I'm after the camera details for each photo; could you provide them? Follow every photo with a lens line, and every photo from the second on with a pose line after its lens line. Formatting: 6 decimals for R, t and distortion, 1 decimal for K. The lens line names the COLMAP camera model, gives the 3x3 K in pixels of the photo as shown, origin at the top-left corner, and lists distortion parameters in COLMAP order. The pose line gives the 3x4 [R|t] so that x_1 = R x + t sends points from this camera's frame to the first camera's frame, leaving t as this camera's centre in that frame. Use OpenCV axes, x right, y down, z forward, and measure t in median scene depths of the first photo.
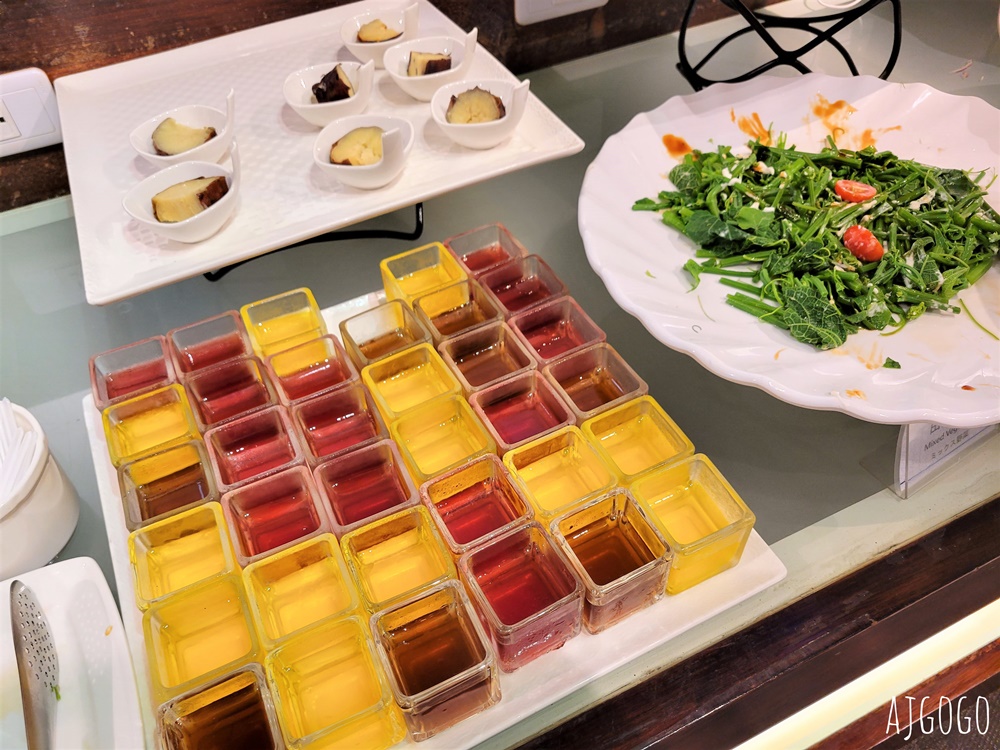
lens RADIAL K [[782.2, 0, 500.0], [0, 782.2, 375.0], [0, 0, 1]] dist [0.005993, -0.002487]
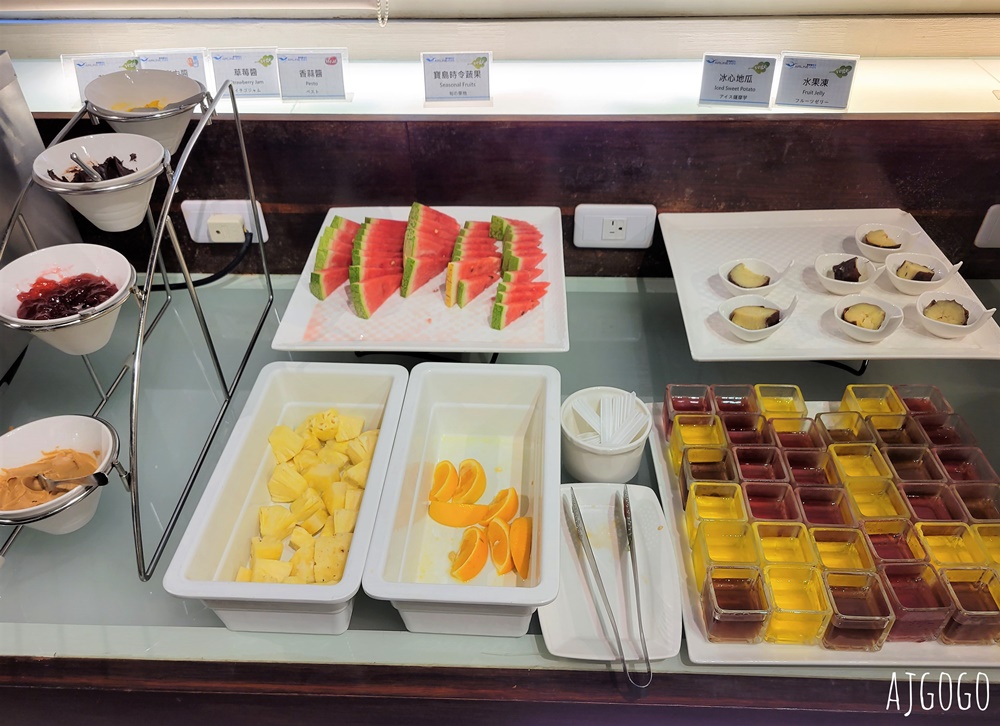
lens RADIAL K [[786.6, 0, 500.0], [0, 786.6, 363.0], [0, 0, 1]] dist [0.022152, -0.002151]
pose [[0.880882, 0.312766, -0.355281, -0.232831], [-0.355617, 0.932661, -0.060664, 0.167736], [0.312383, 0.179782, 0.932789, -0.746313]]
